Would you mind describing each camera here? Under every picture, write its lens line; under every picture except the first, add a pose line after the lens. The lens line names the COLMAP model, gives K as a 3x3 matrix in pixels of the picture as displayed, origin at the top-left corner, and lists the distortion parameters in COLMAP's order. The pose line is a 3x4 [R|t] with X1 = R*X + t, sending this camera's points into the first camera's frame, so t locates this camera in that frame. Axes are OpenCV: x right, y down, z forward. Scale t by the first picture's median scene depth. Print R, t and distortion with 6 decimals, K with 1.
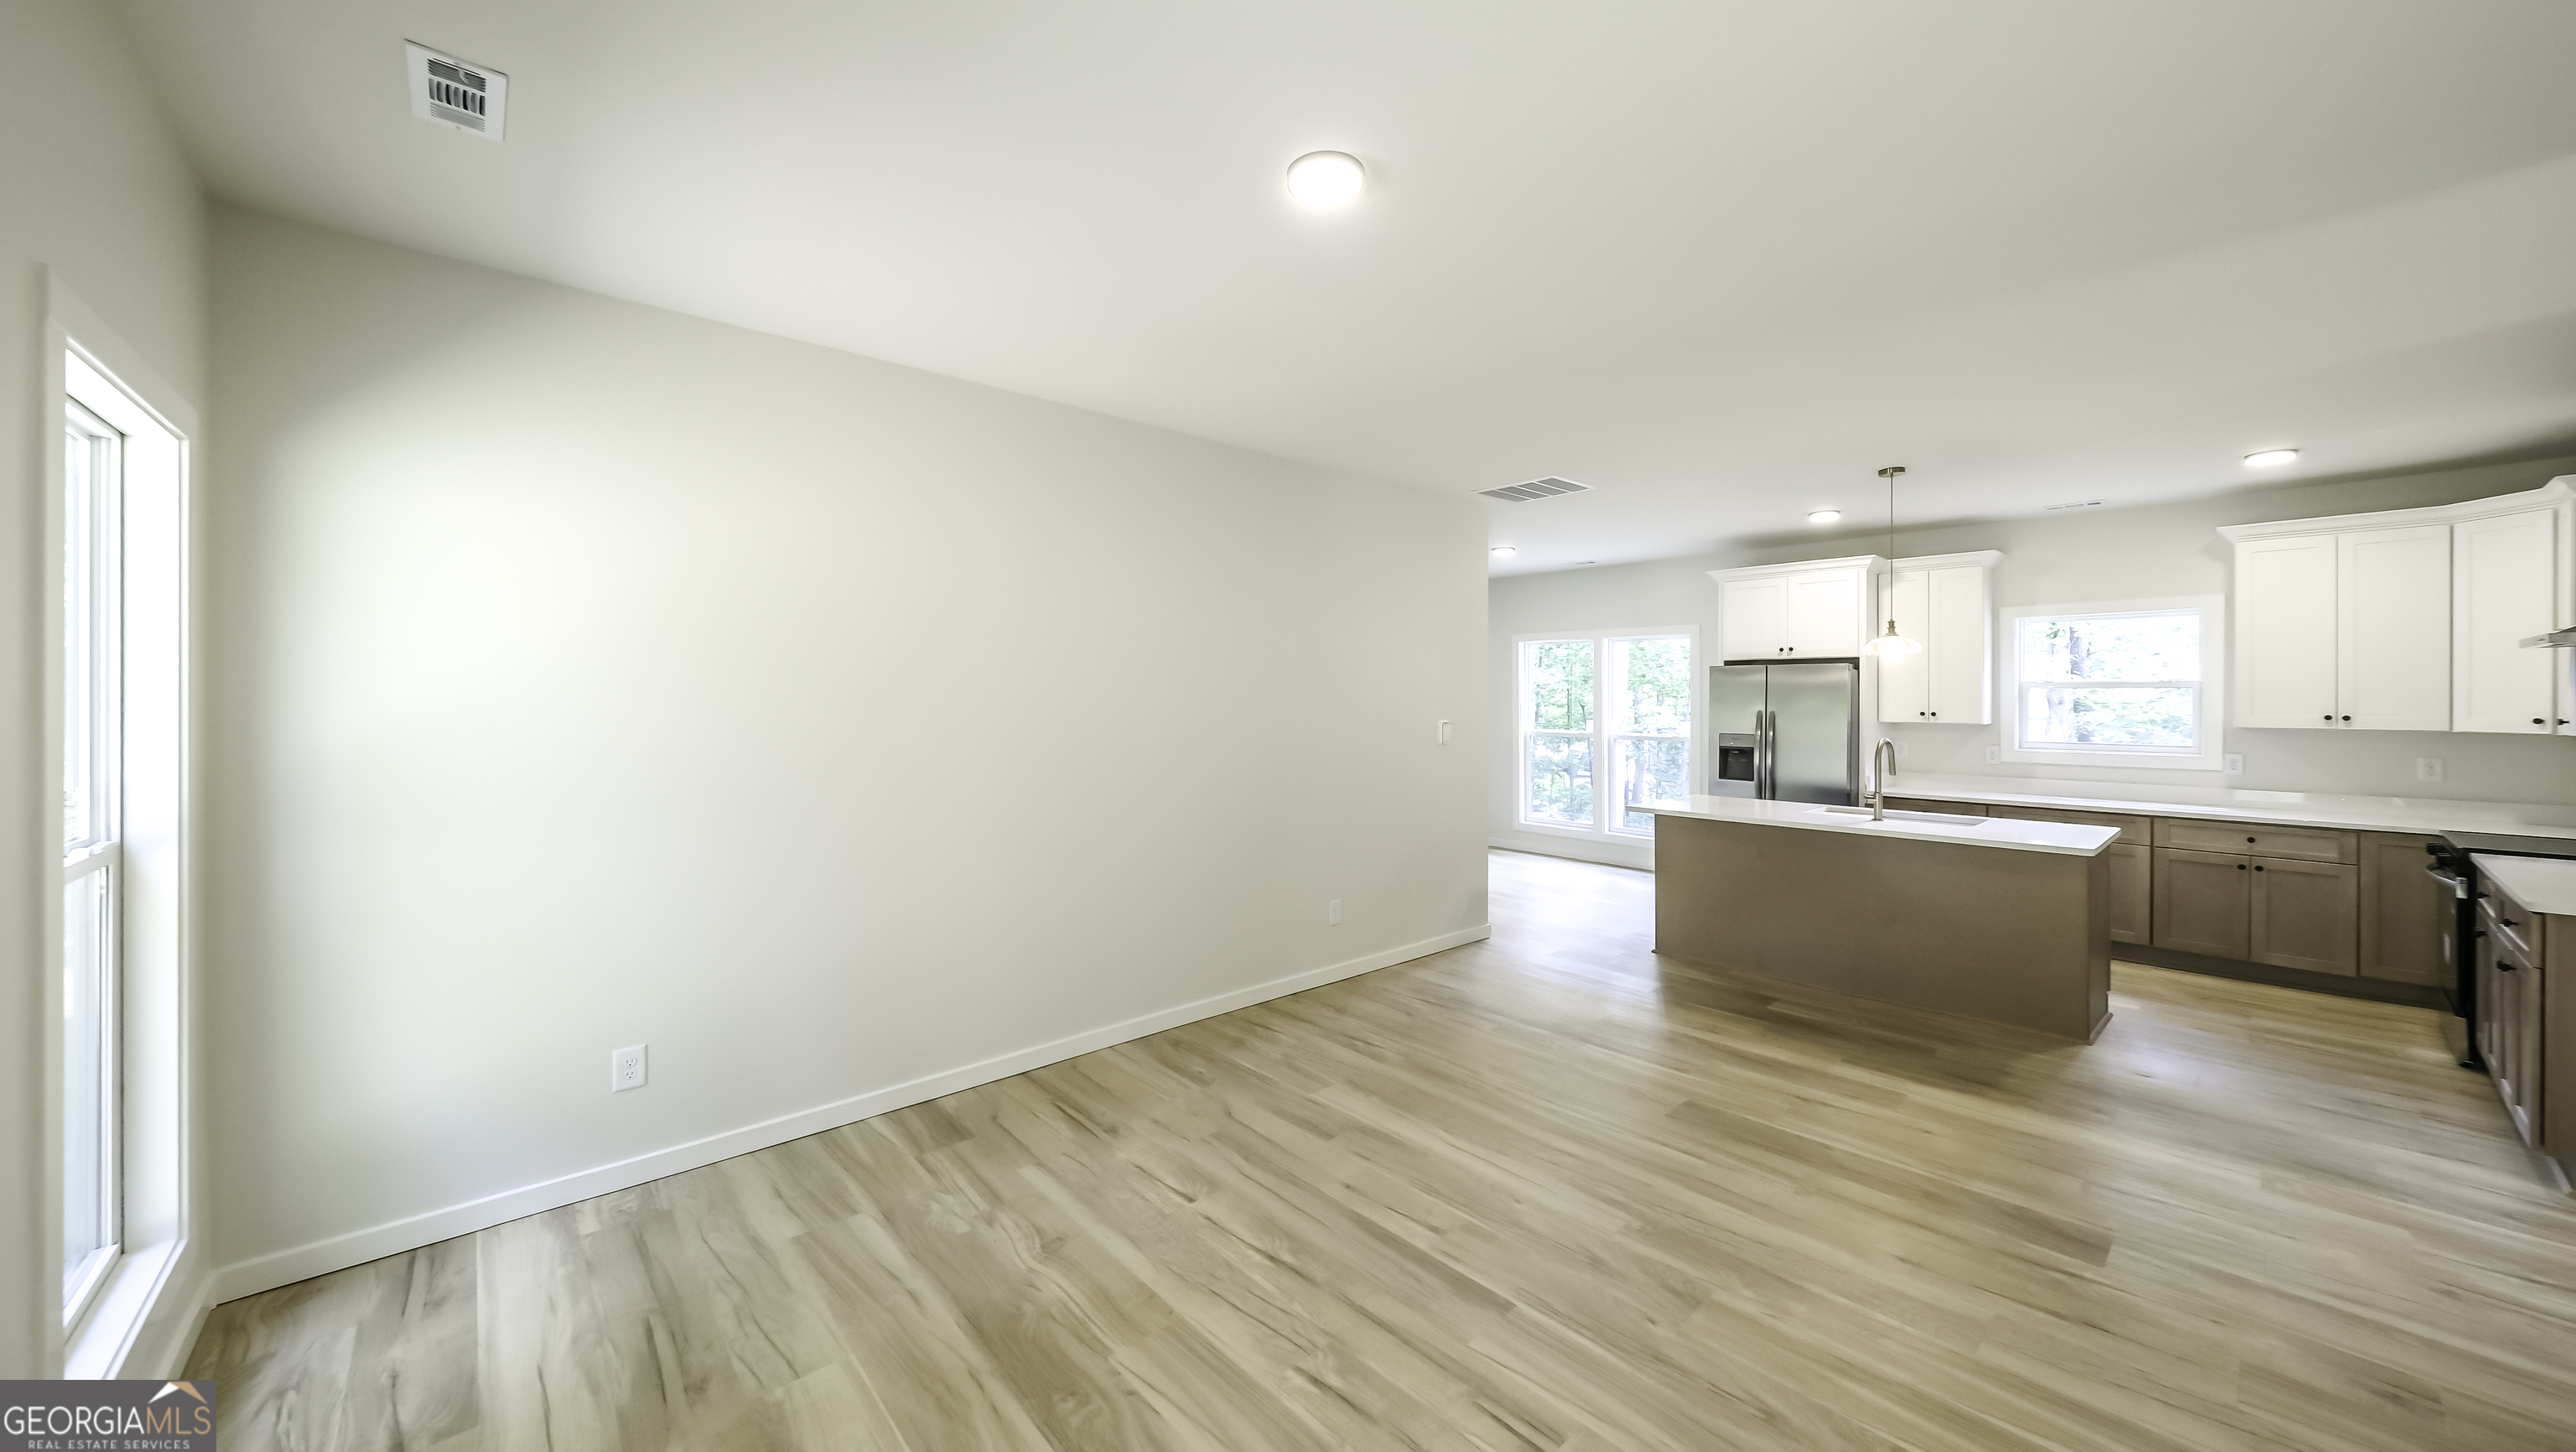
lens RADIAL K [[915.5, 0, 1256.7], [0, 915.5, 694.7], [0, 0, 1]] dist [-0.001581, -0.000327]
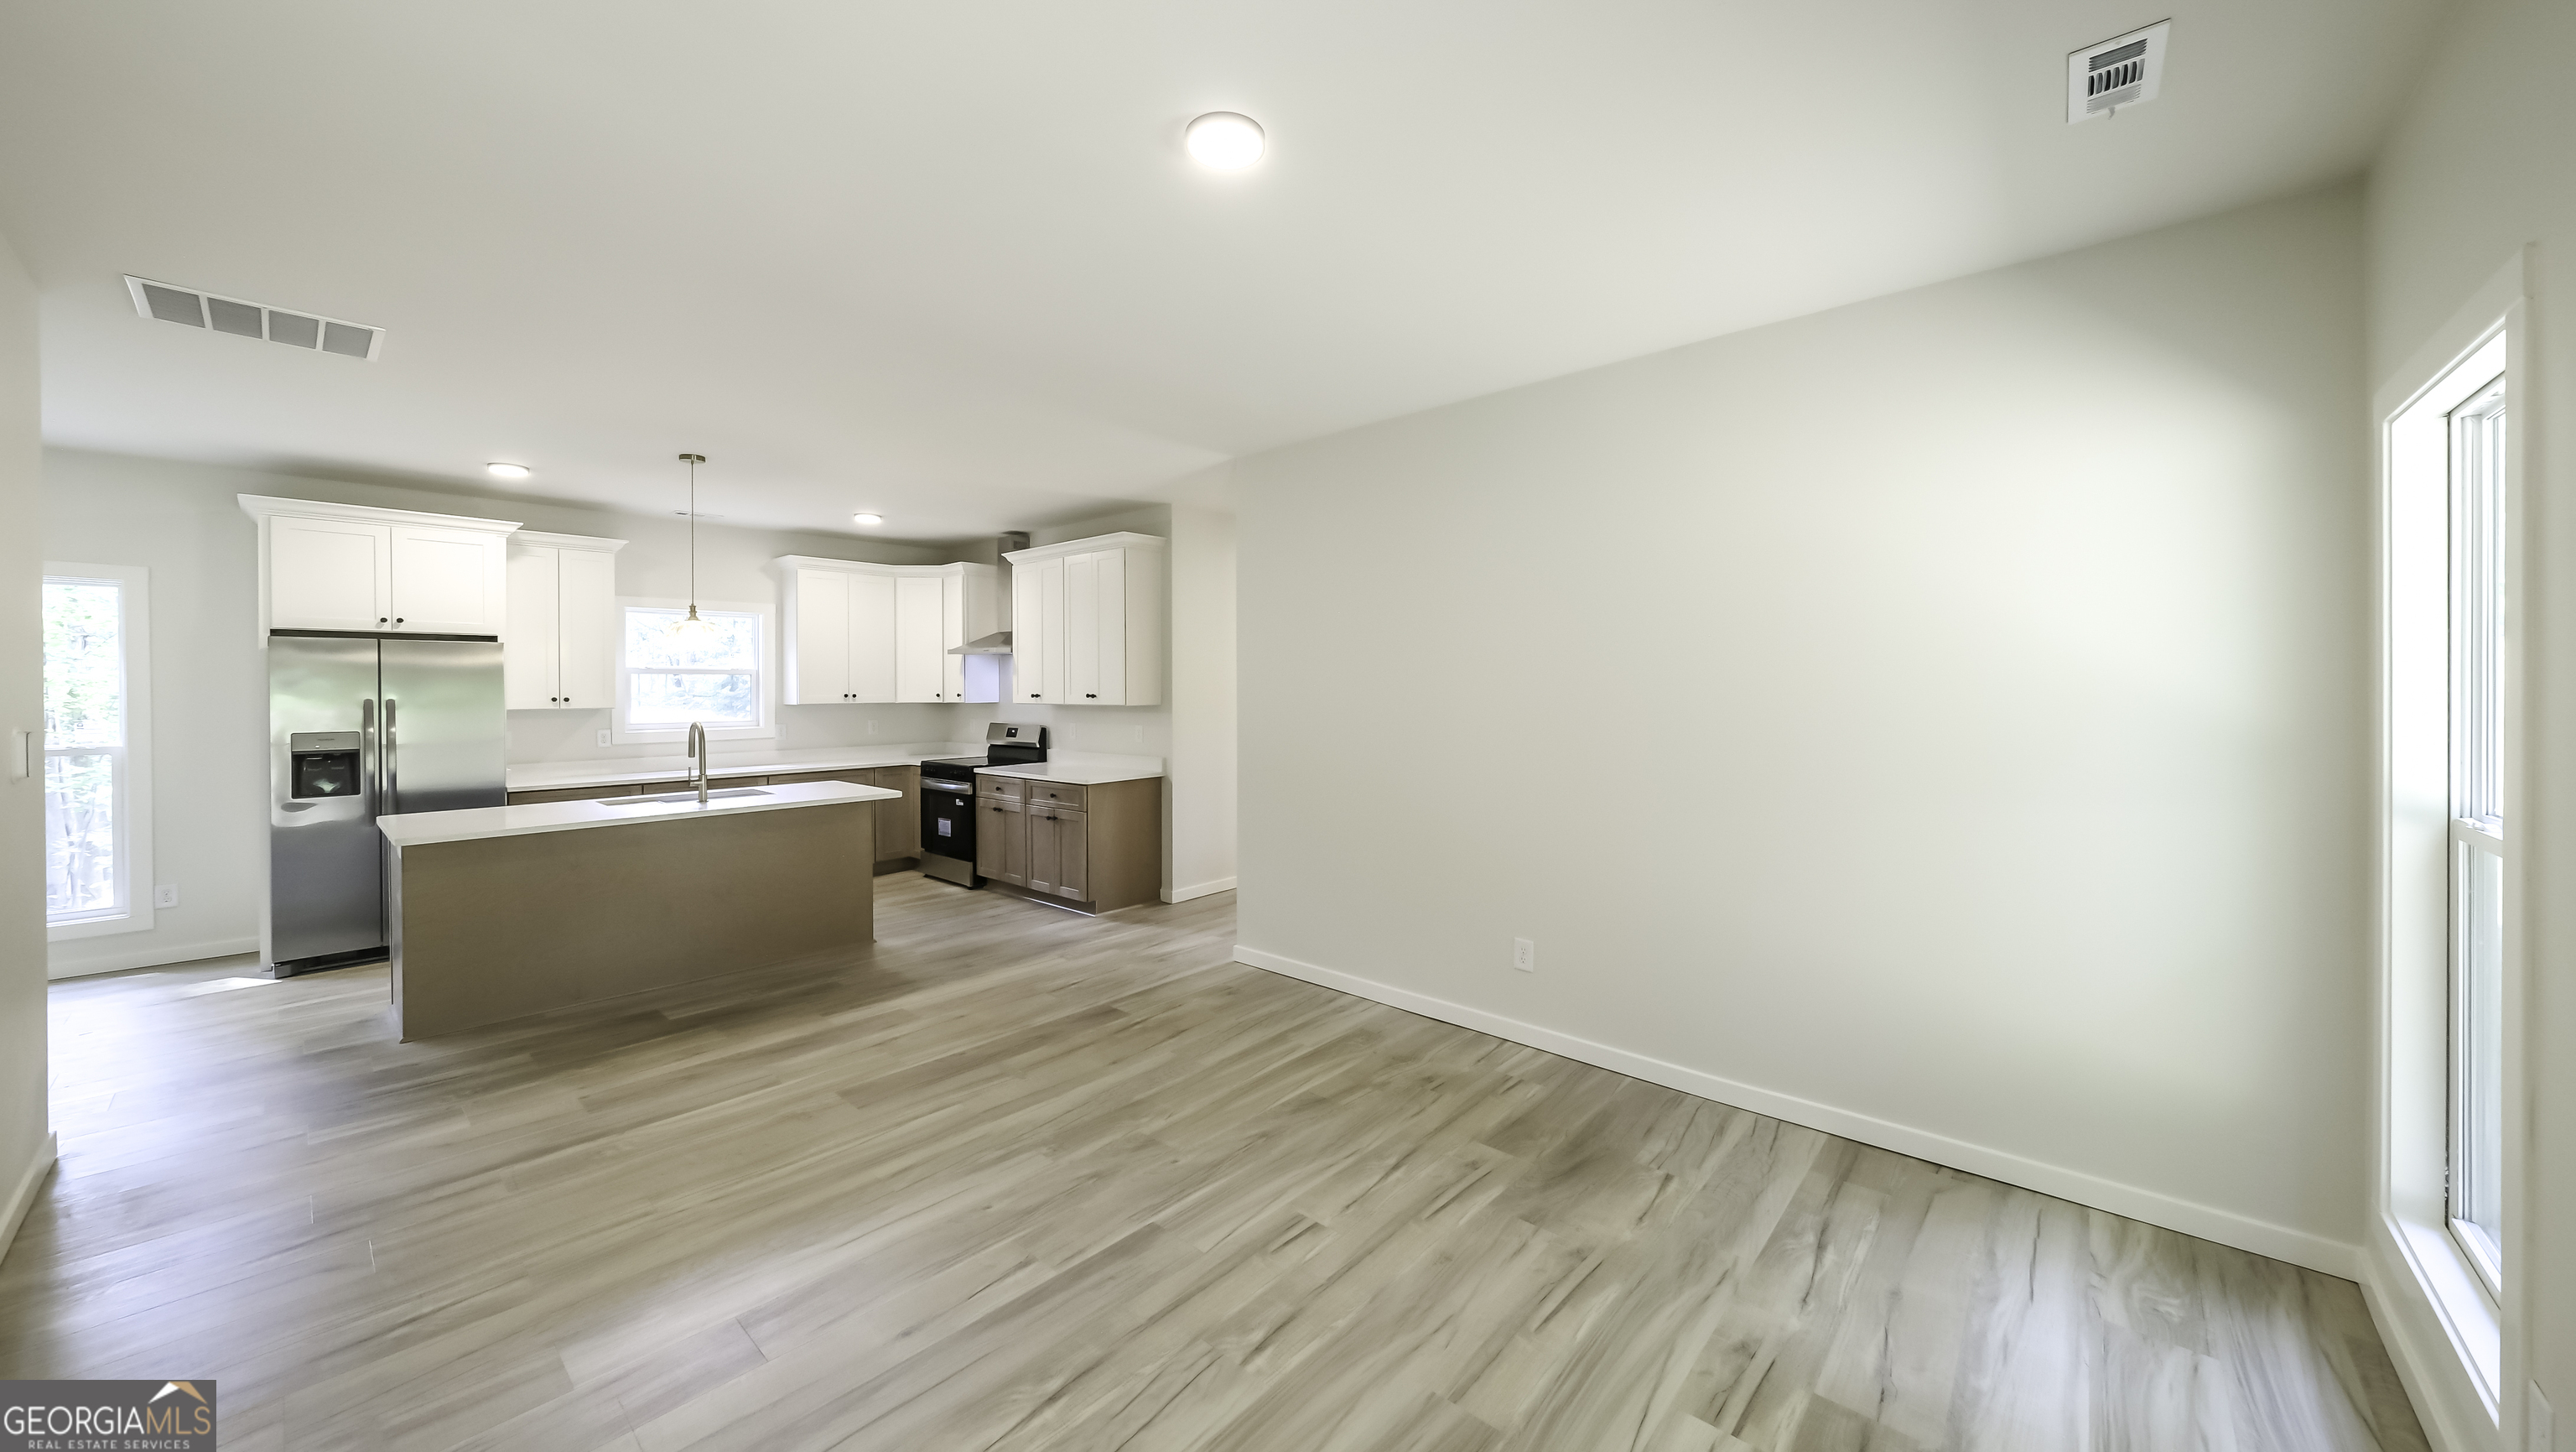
lens RADIAL K [[904.7, 0, 1309.3], [0, 904.7, 687.8], [0, 0, 1]] dist [-0.000112, 0.000002]
pose [[-0.132321, -0.004211, 0.991198, -0.467157], [0.001110, 0.999990, 0.004397, 0.008626], [-0.991206, 0.001682, -0.132315, 0.541002]]
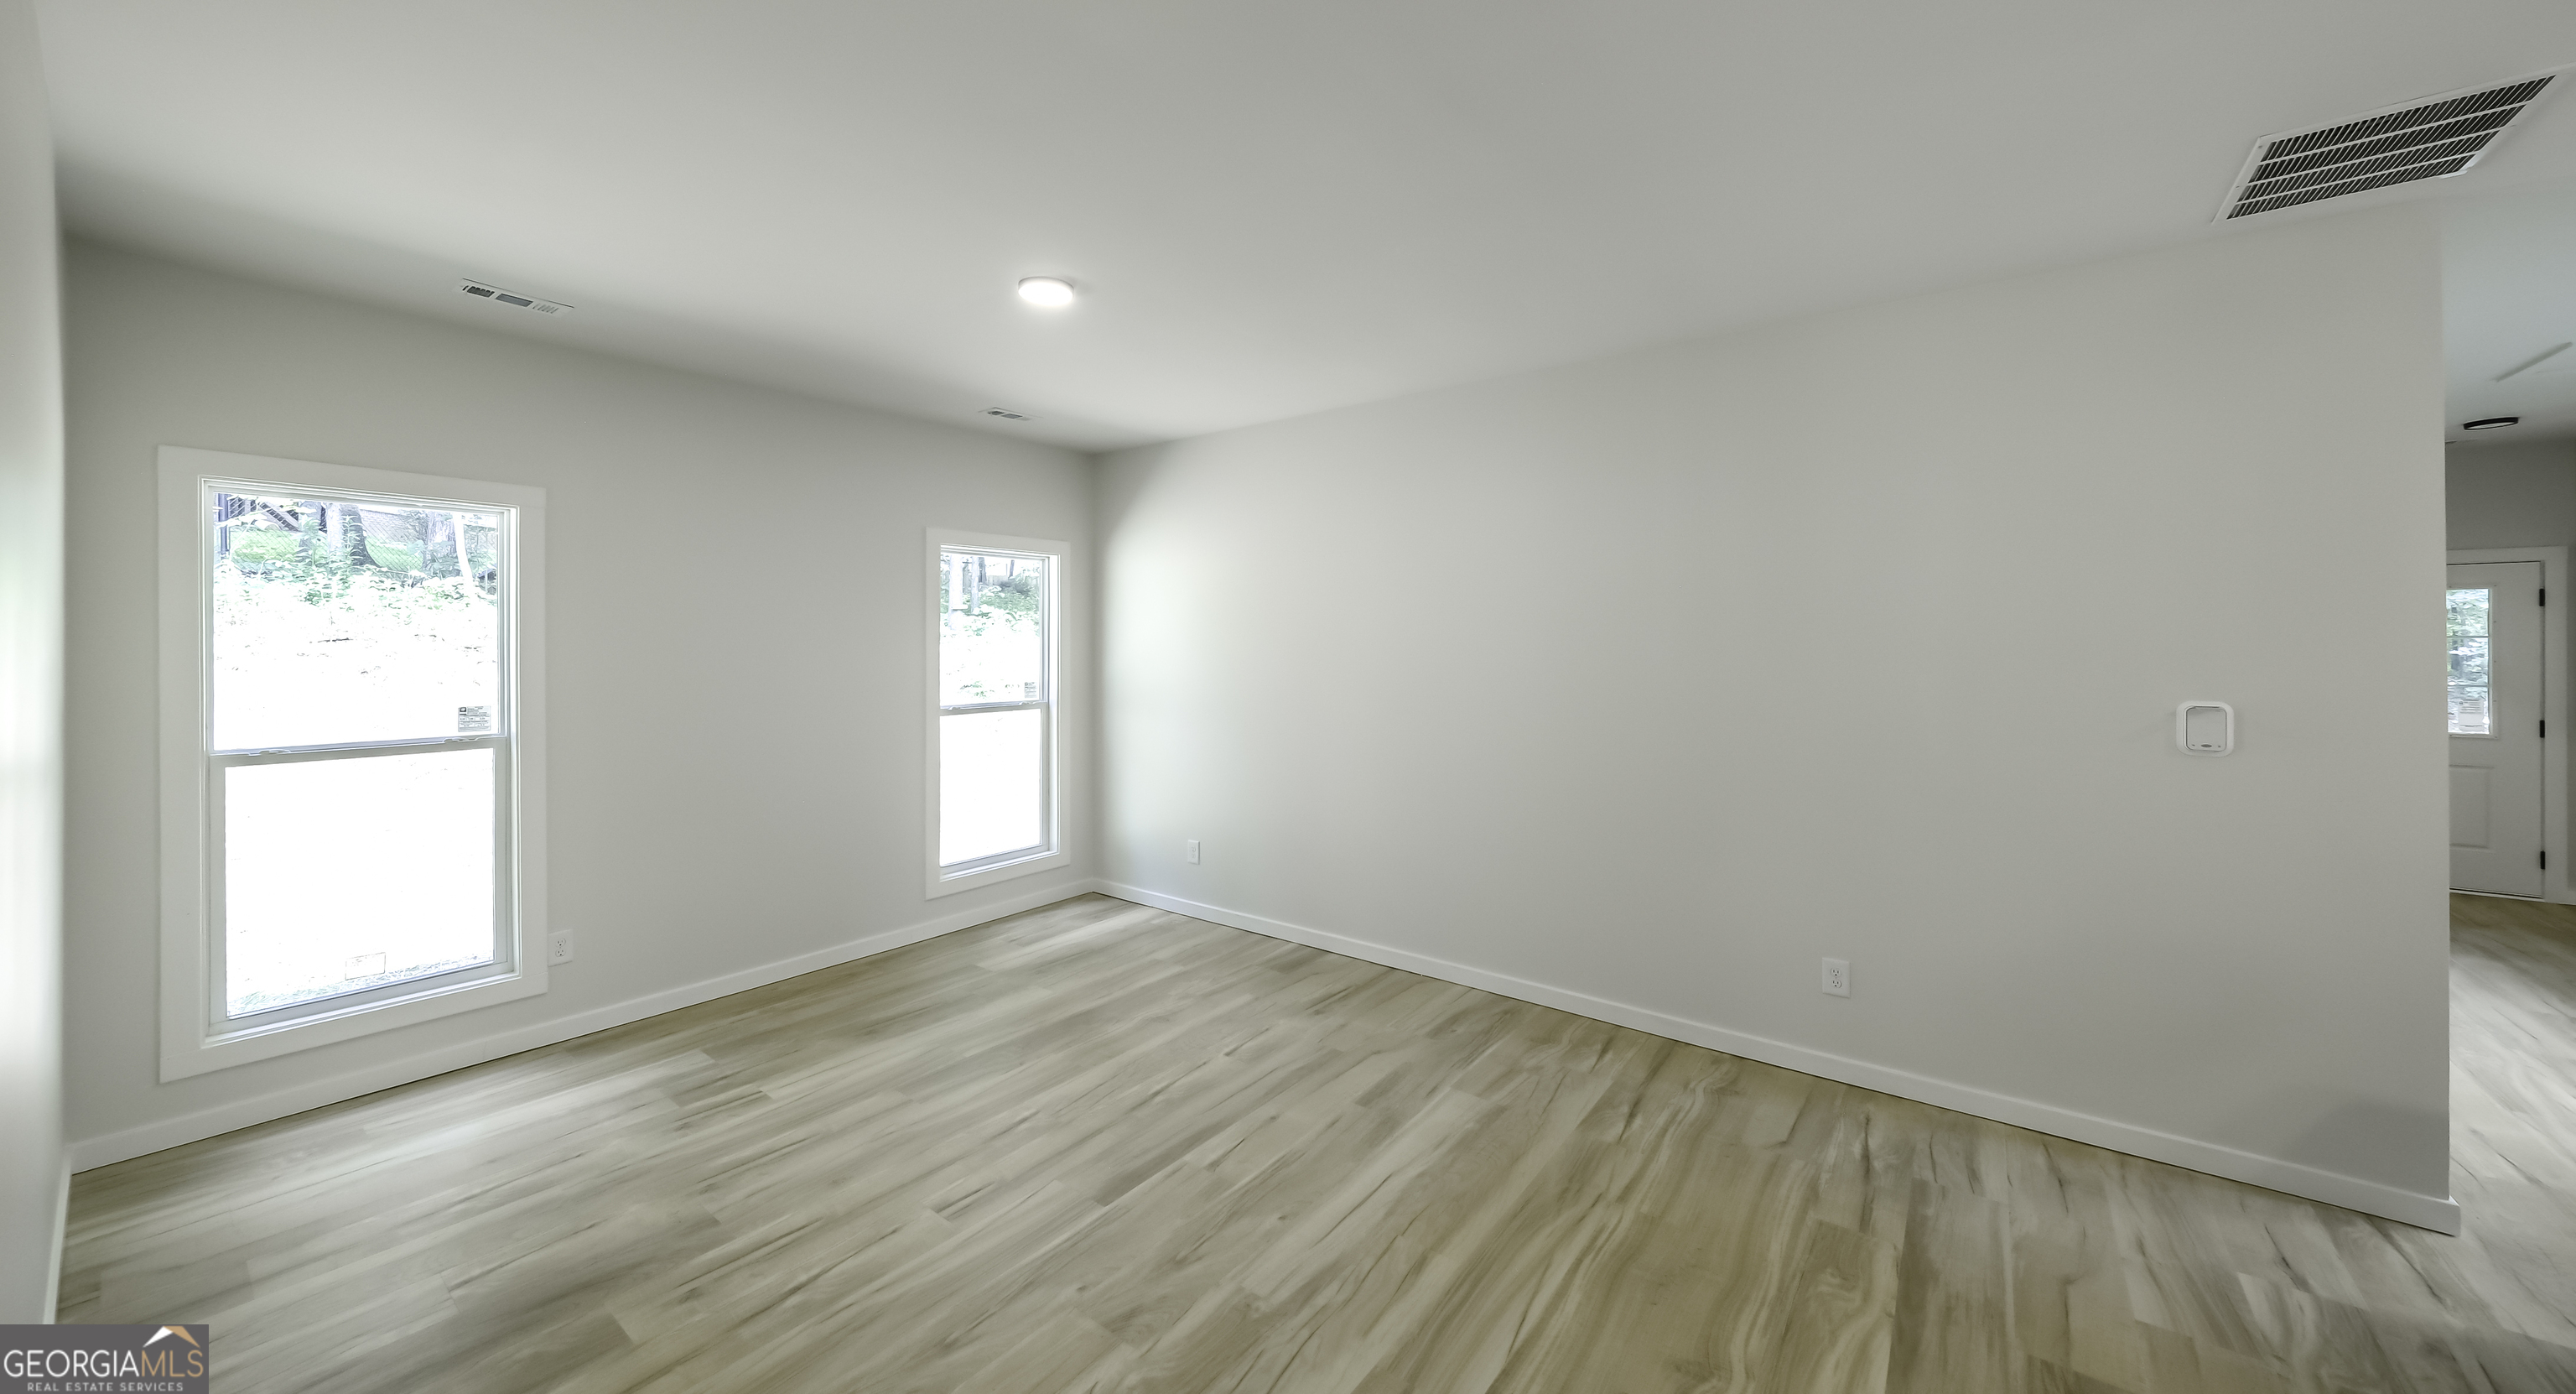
lens RADIAL K [[912.7, 0, 1262.2], [0, 912.7, 640.4], [0, 0, 1]] dist [-0.000640, -0.000189]
pose [[0.177009, -0.008074, -0.984176, 0.794033], [0.001573, 0.999967, -0.007920, -0.002674], [0.984208, -0.000146, 0.177016, 0.561227]]
